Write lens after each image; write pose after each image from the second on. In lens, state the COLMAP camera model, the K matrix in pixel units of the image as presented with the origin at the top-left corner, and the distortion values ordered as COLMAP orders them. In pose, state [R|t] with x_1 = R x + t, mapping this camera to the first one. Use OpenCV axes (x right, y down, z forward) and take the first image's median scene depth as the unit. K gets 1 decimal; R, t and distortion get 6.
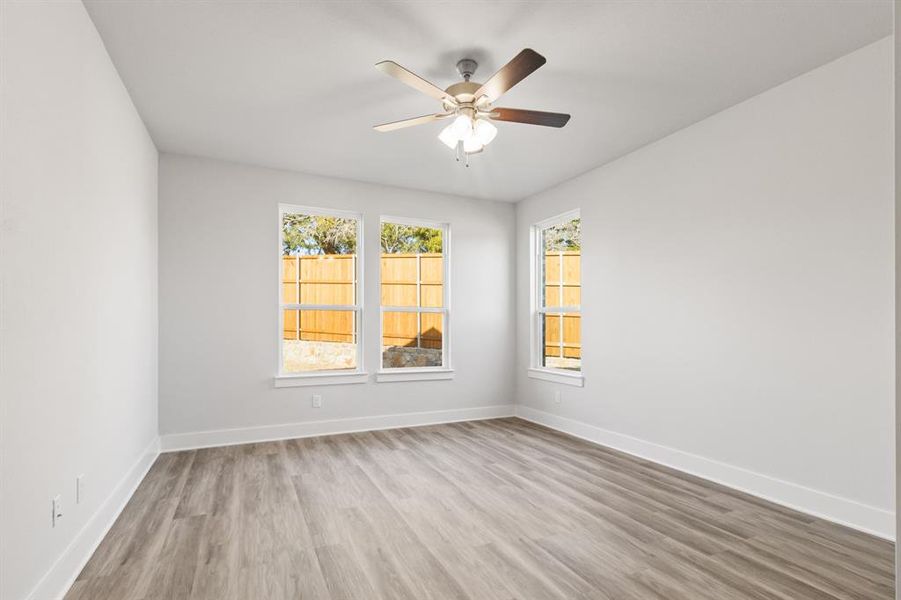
lens RADIAL K [[439.2, 0, 449.0], [0, 439.2, 313.3], [0, 0, 1]] dist [-0.000853, -0.000088]
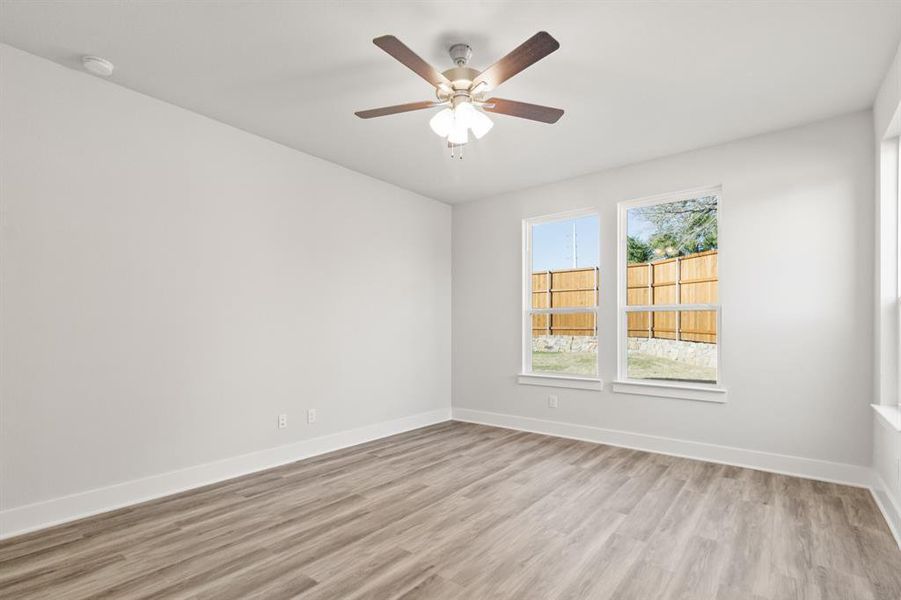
lens RADIAL K [[431.8, 0, 452.3], [0, 431.8, 328.3], [0, 0, 1]] dist [0.003625, 0.000650]
pose [[0.455157, 0.001294, -0.890410, 0.587876], [0.027162, 0.999513, 0.015337, 0.002875], [0.889997, -0.031166, 0.454900, 0.382357]]
